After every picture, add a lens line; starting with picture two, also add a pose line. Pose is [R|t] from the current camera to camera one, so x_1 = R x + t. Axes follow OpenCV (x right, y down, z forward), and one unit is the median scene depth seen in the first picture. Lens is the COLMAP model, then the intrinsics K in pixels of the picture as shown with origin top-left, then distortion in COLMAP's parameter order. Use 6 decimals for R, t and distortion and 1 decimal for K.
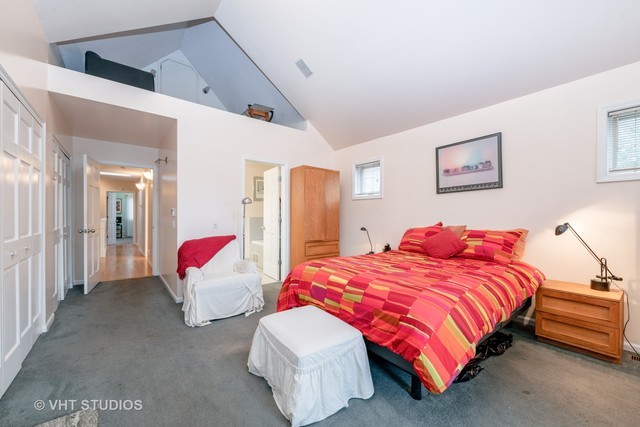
lens RADIAL K [[259.3, 0, 319.0], [0, 259.3, 214.5], [0, 0, 1]] dist [-0.001142, -0.001145]
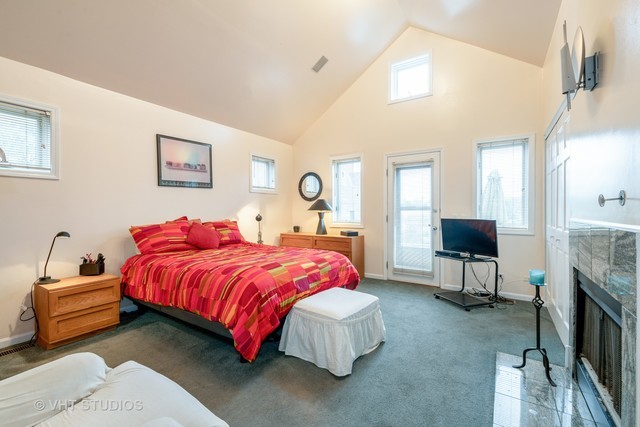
lens RADIAL K [[284.1, 0, 318.2], [0, 284.1, 213.3], [0, 0, 1]] dist [-0.019761, -0.000468]
pose [[-0.330106, -0.008268, 0.943908, -0.779791], [0.000330, 0.999961, 0.008875, 0.008413], [-0.943944, 0.003241, -0.330091, 0.952202]]
